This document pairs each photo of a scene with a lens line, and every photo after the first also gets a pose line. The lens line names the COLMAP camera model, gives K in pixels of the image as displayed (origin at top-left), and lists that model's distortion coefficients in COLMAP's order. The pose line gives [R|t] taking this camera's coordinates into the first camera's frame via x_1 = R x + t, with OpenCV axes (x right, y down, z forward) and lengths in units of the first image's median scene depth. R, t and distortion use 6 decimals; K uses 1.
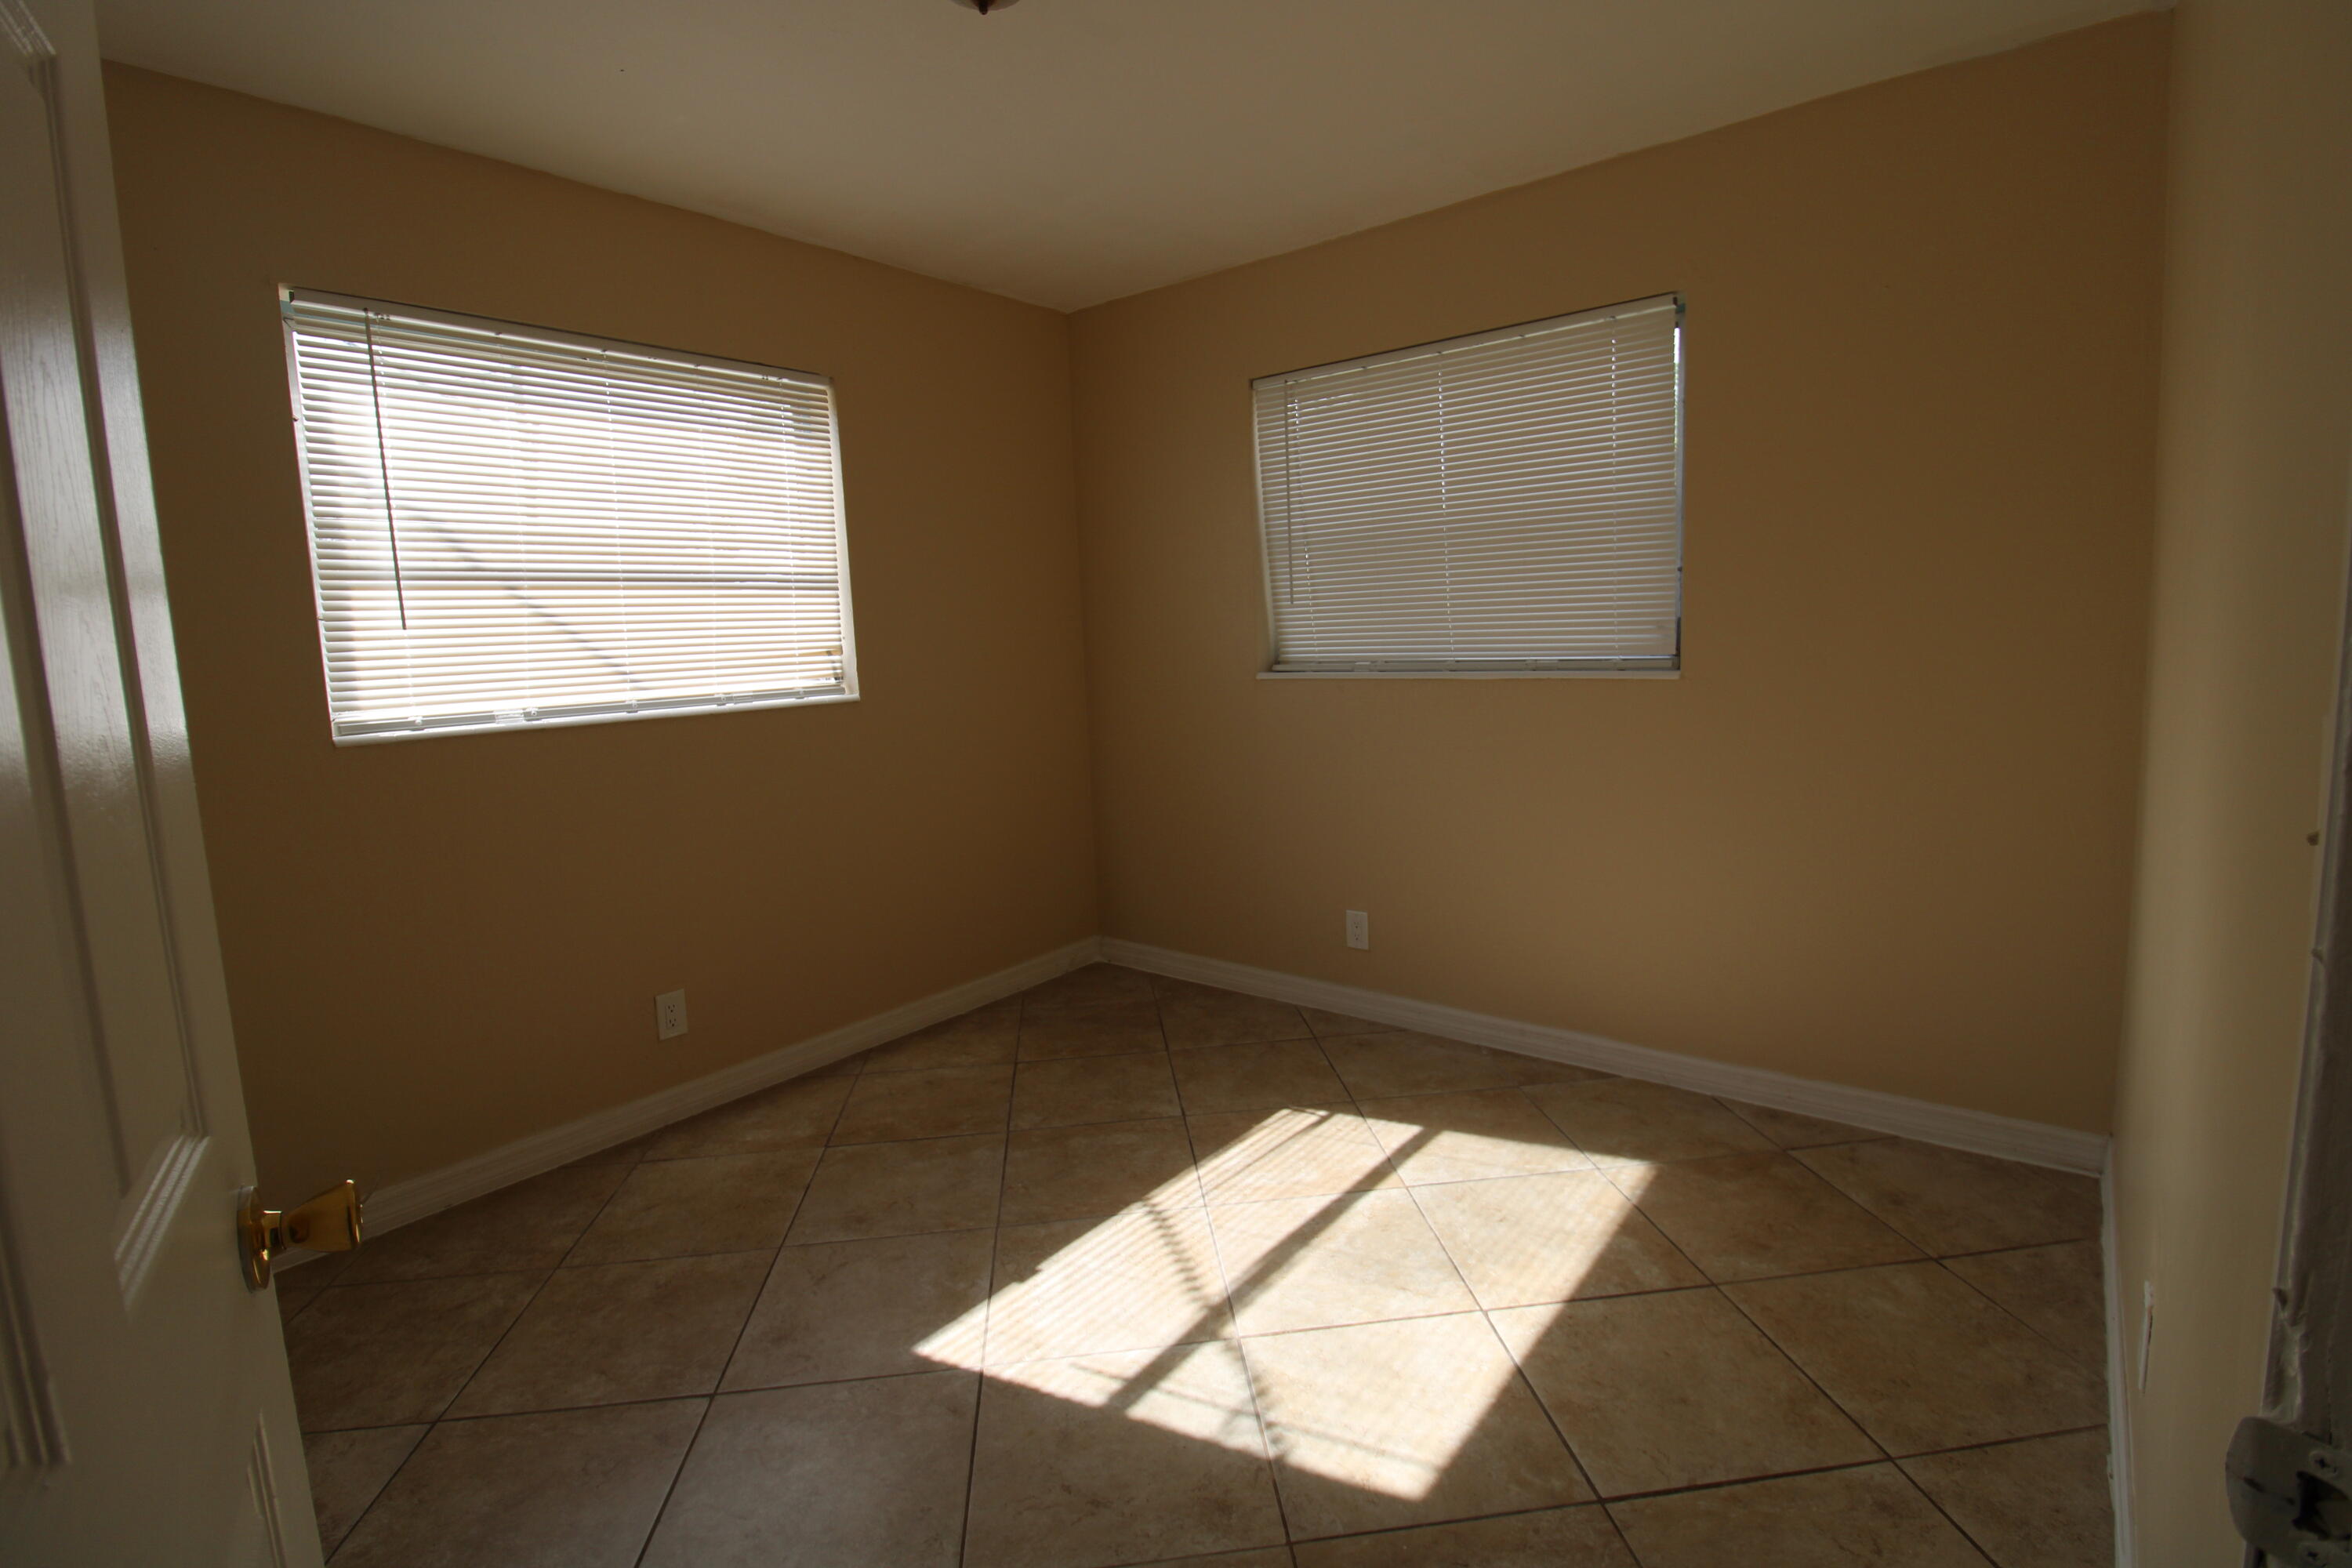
lens RADIAL K [[1100.6, 0, 1183.7], [0, 1100.6, 758.2], [0, 0, 1]] dist [0.002072, -0.015293]
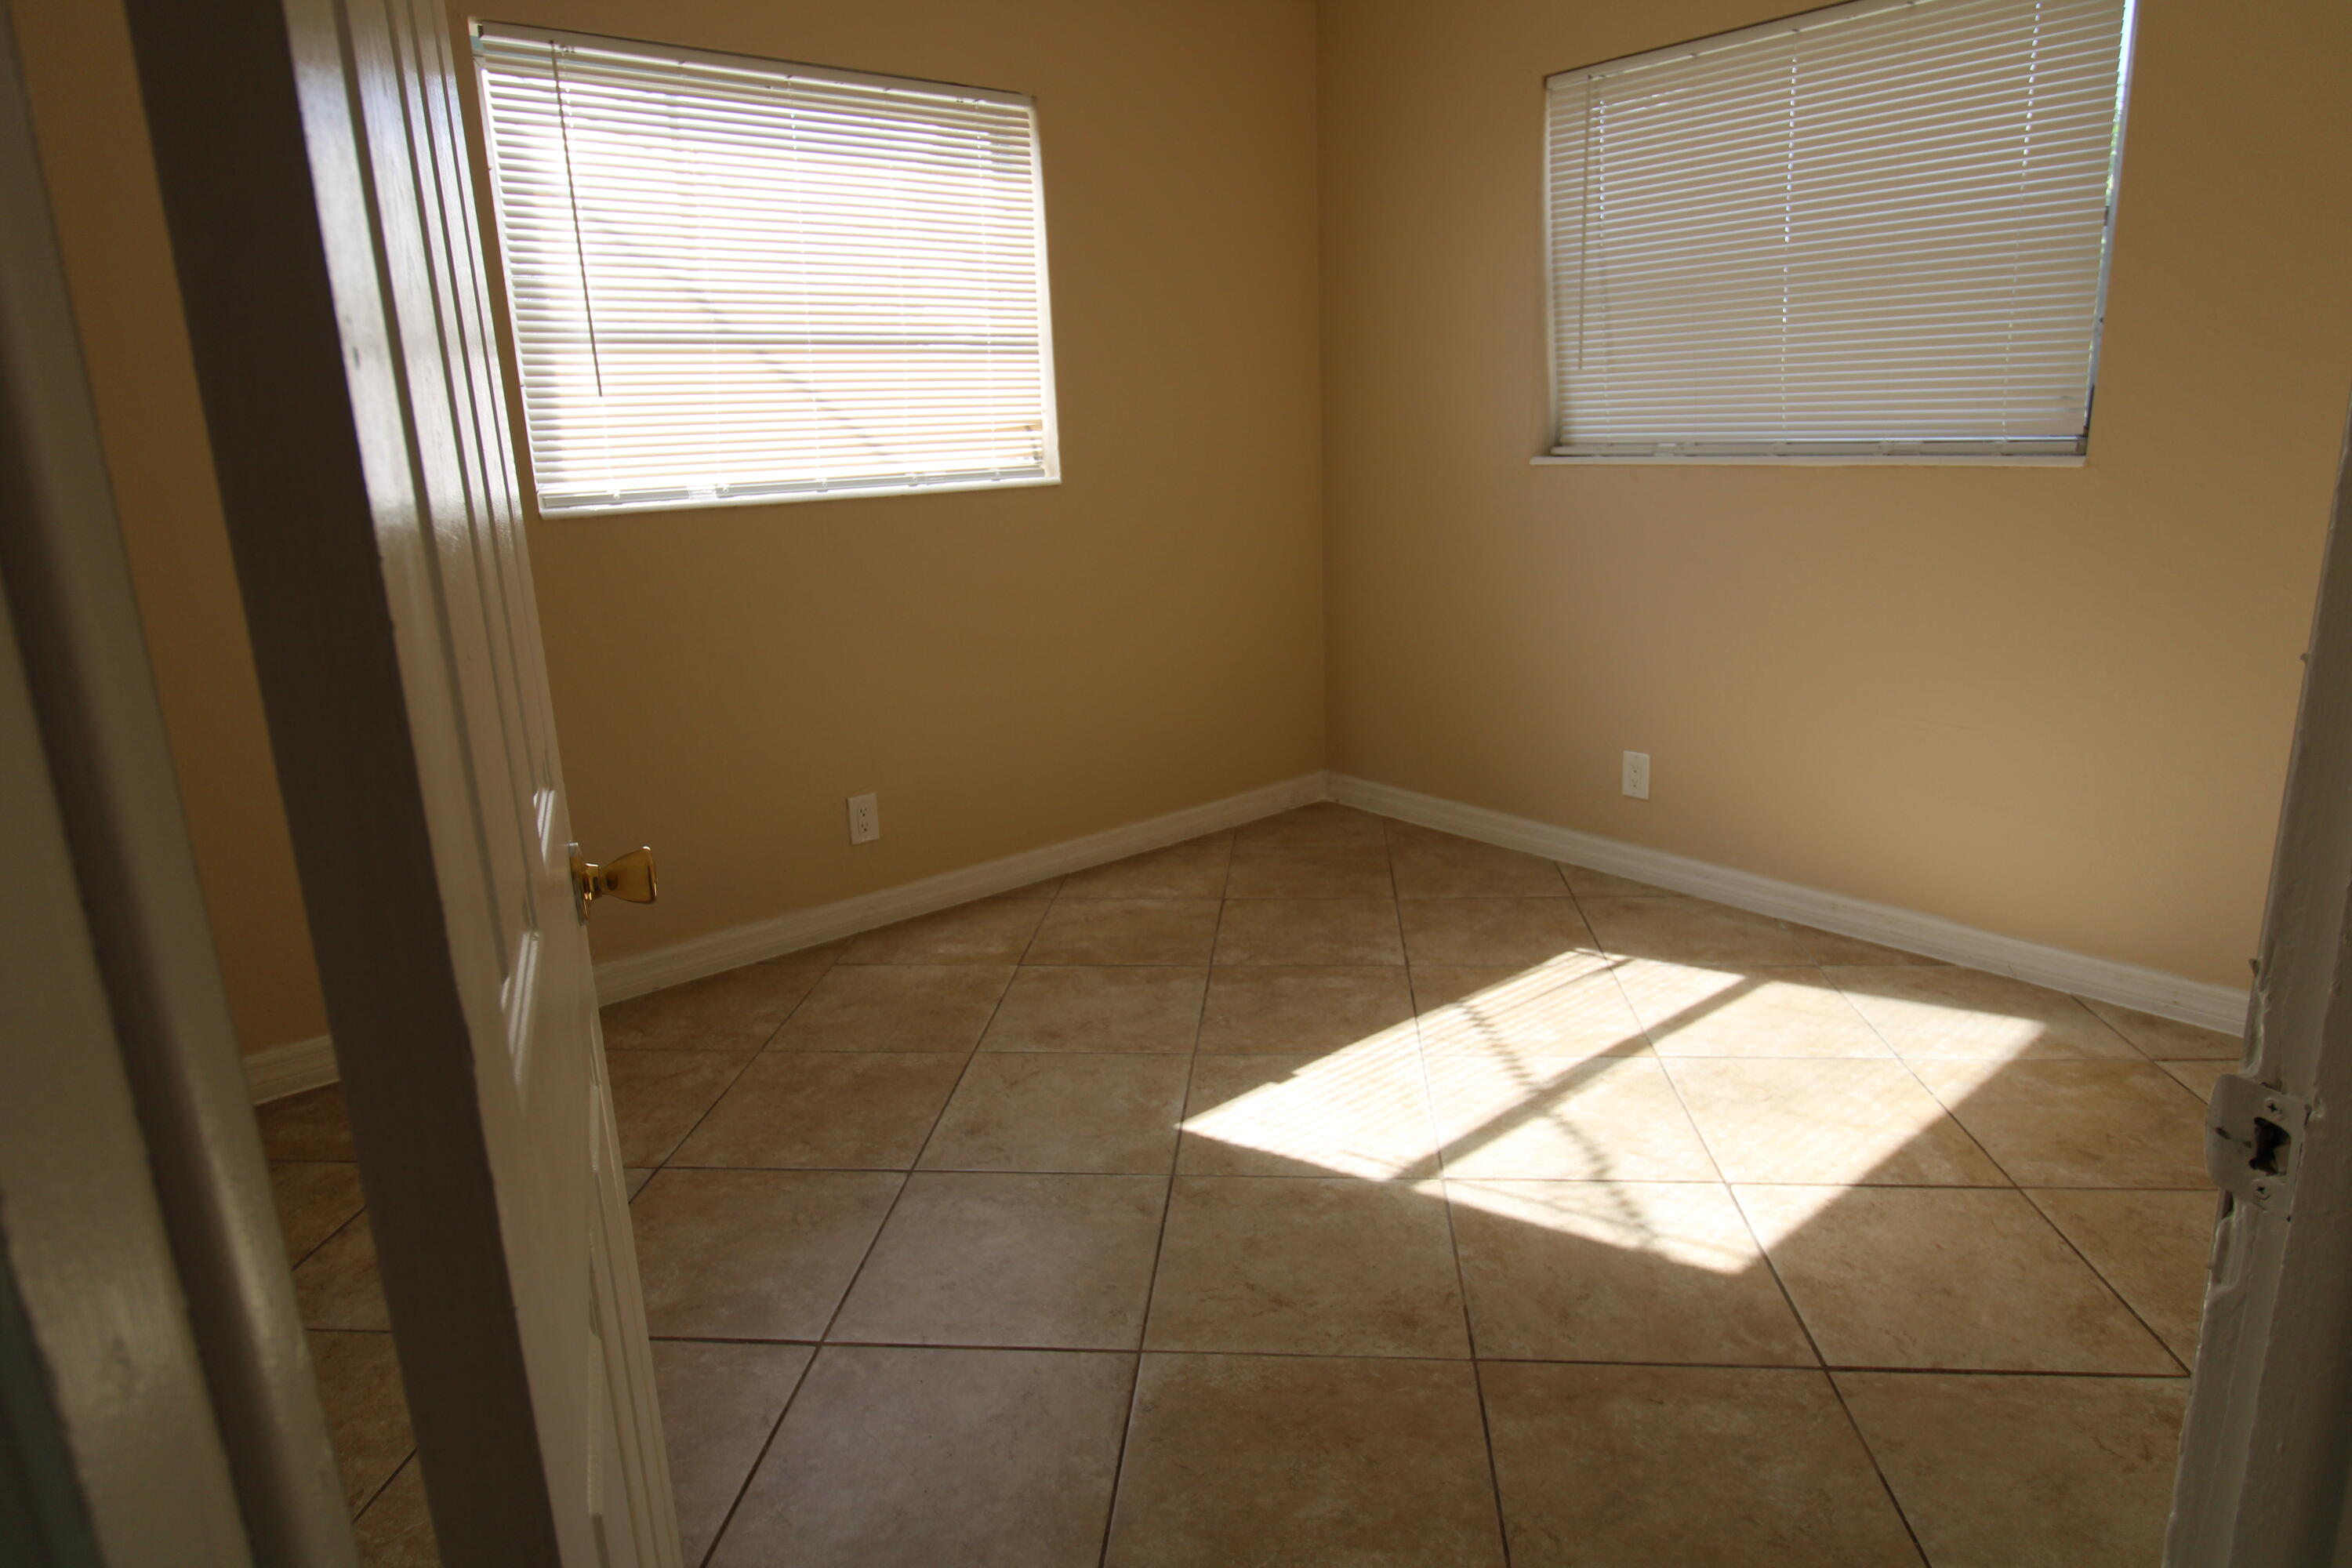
lens RADIAL K [[1378.6, 0, 1180.9], [0, 1378.6, 762.0], [0, 0, 1]] dist [0.010000, -0.014438]
pose [[0.979860, 0.052188, -0.192744, 0.028783], [-0.026048, 0.990401, 0.135745, 0.019158], [0.197978, -0.127991, 0.971814, -0.097343]]
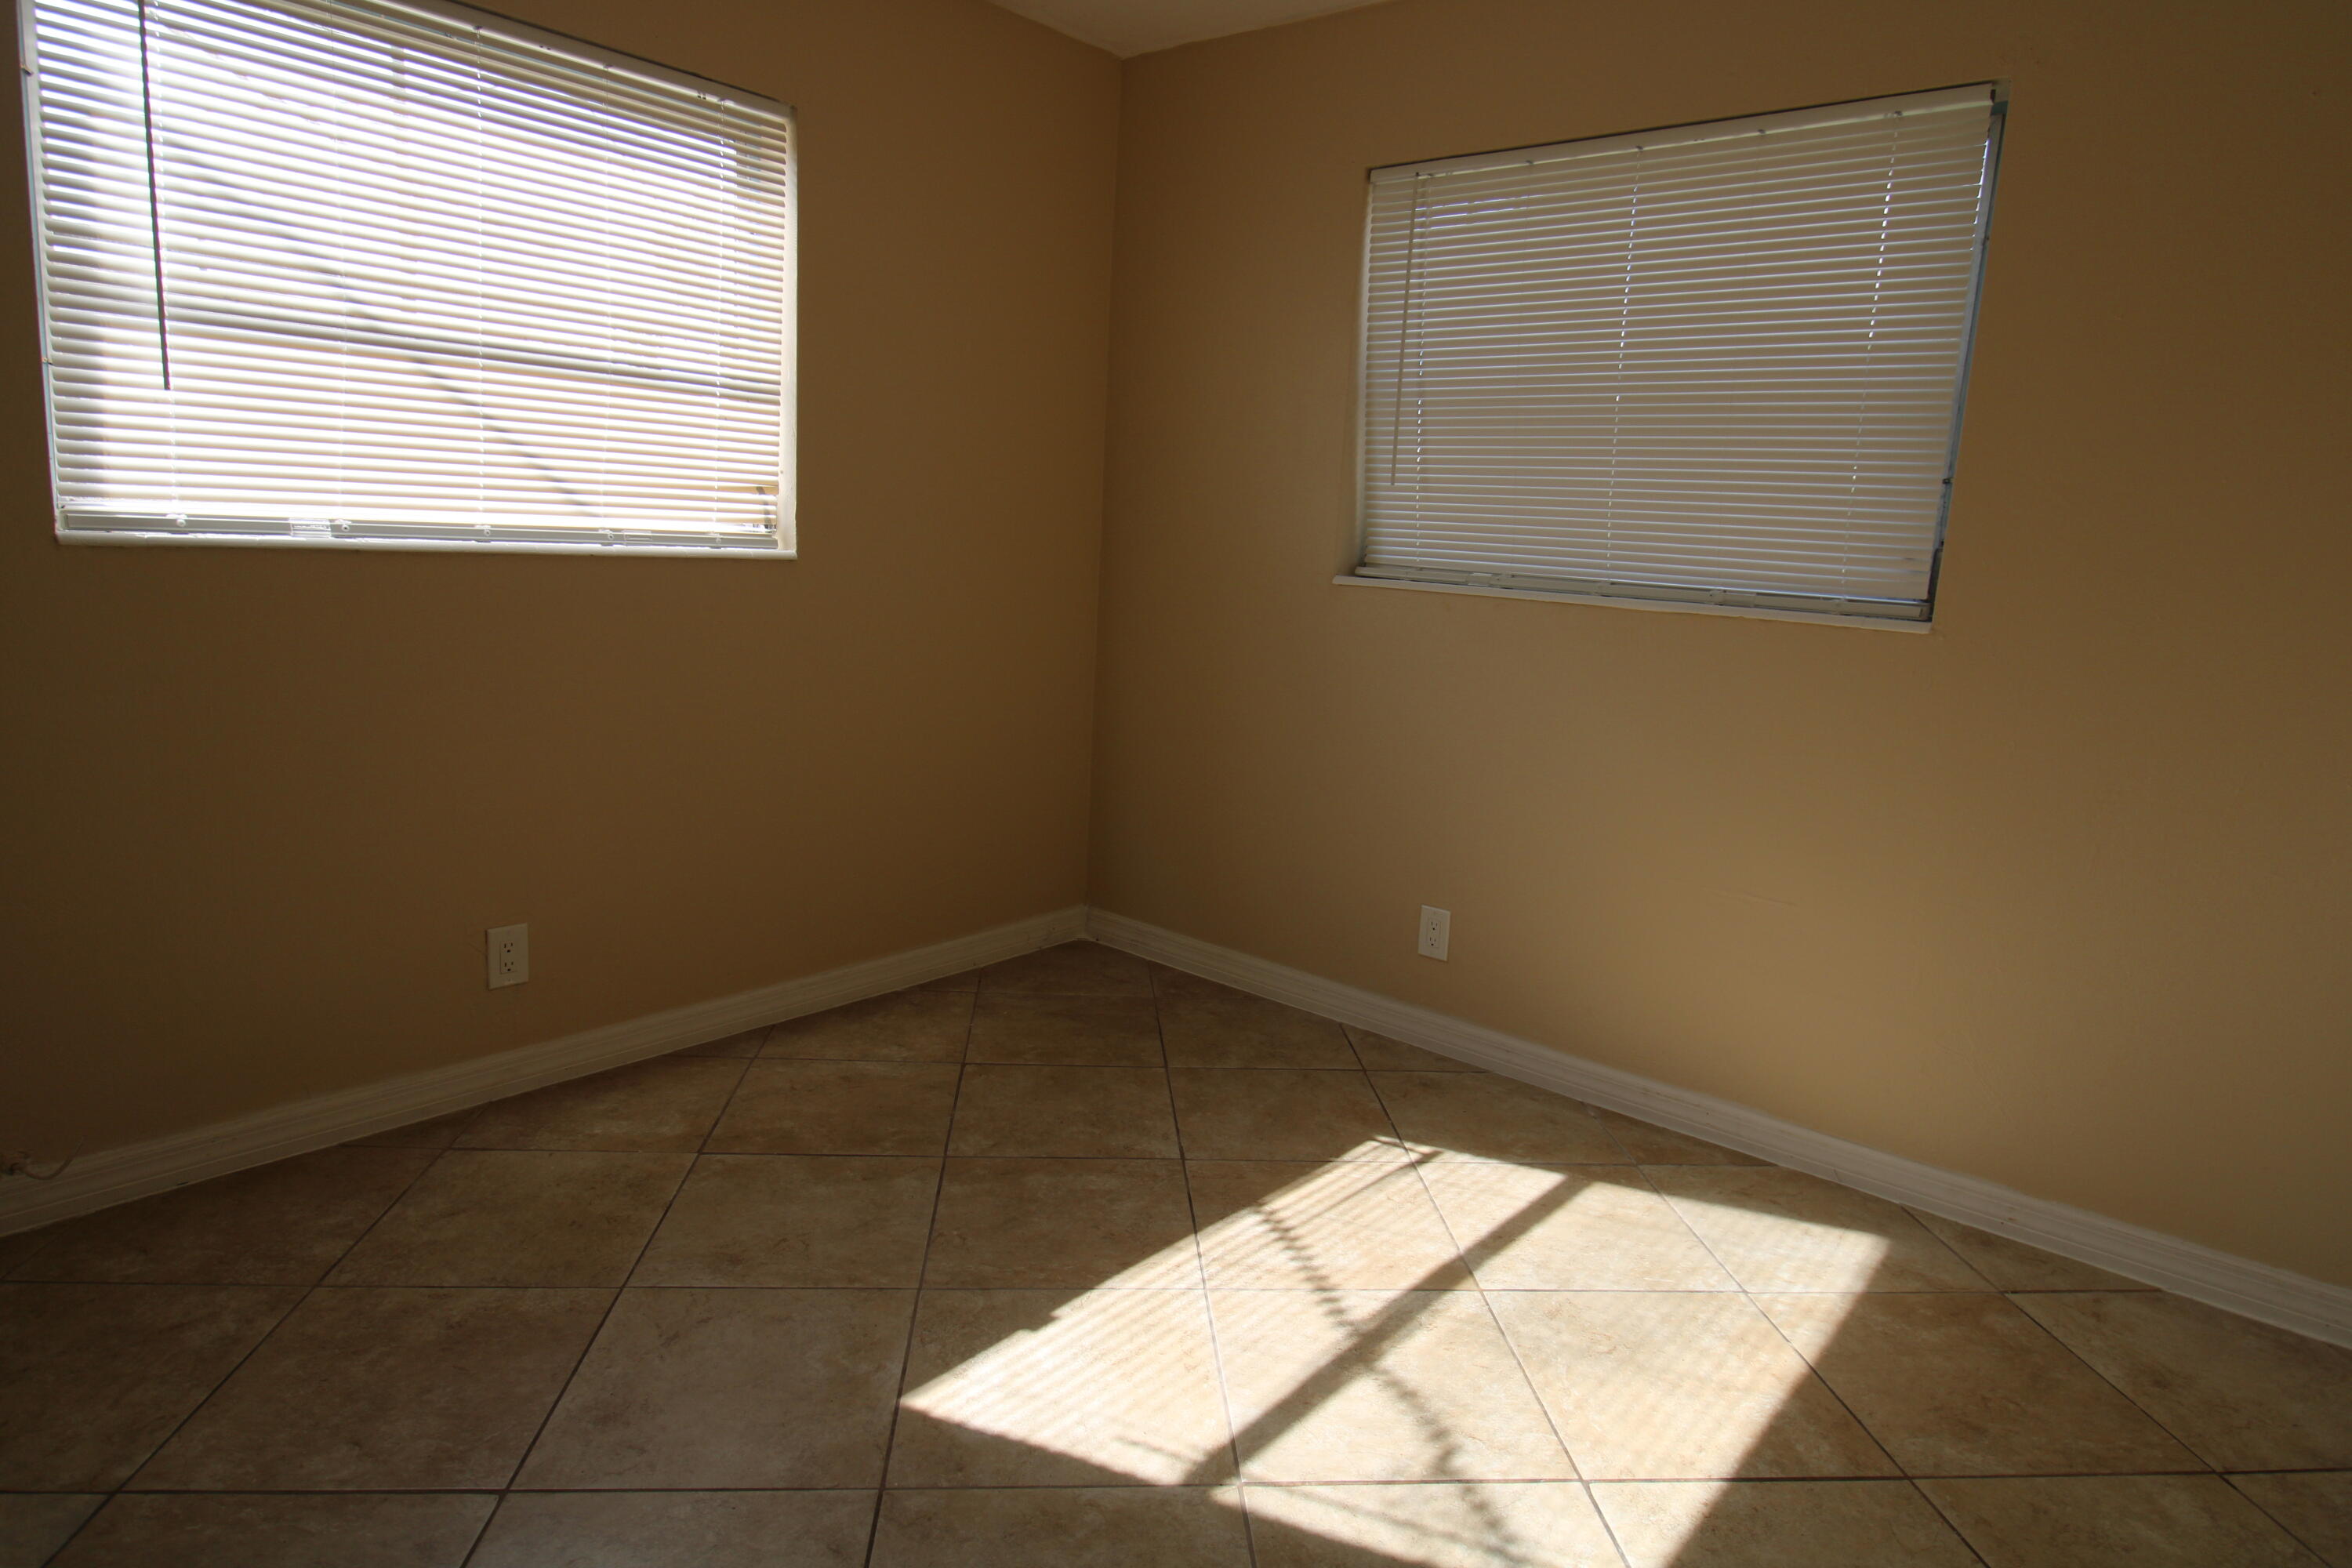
lens RADIAL K [[1378.6, 0, 1180.9], [0, 1378.6, 762.0], [0, 0, 1]] dist [0.010000, -0.014438]
pose [[0.995206, 0.097138, -0.011383, -0.017684], [-0.096427, 0.993990, 0.051829, 0.012210], [0.016349, -0.050483, 0.998591, 0.092175]]
